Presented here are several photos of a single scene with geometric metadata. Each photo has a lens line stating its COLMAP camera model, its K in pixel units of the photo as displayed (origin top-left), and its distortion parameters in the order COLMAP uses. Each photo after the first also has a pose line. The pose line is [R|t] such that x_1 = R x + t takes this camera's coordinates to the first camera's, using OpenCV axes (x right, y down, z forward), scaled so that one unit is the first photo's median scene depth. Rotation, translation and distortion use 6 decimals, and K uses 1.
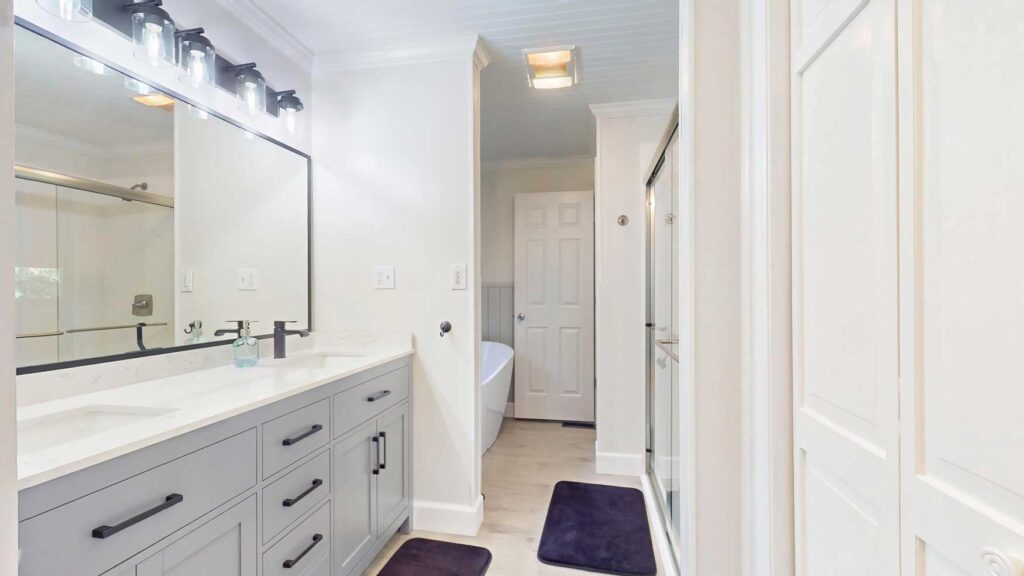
lens RADIAL K [[475.4, 0, 512.0], [0, 475.4, 288.0], [0, 0, 1]] dist [0.001108, 0.000088]
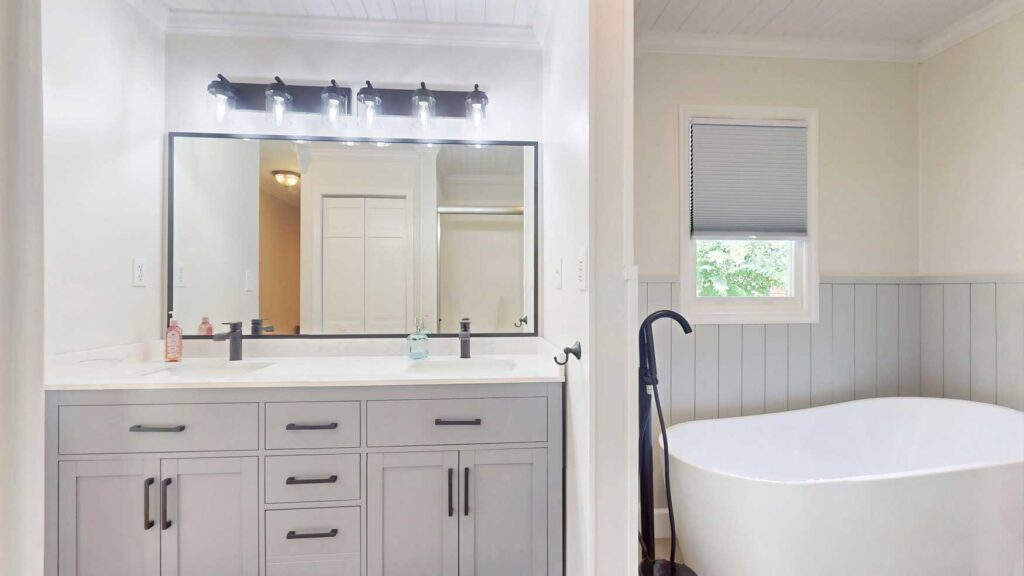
lens RADIAL K [[493.5, 0, 512.0], [0, 493.5, 288.0], [0, 0, 1]] dist [0.001611, 0.000470]
pose [[0.246341, 0.006465, -0.969162, 0.600454], [0.009717, 0.999911, 0.009140, -0.011905], [0.969134, -0.011669, 0.246256, 0.918100]]
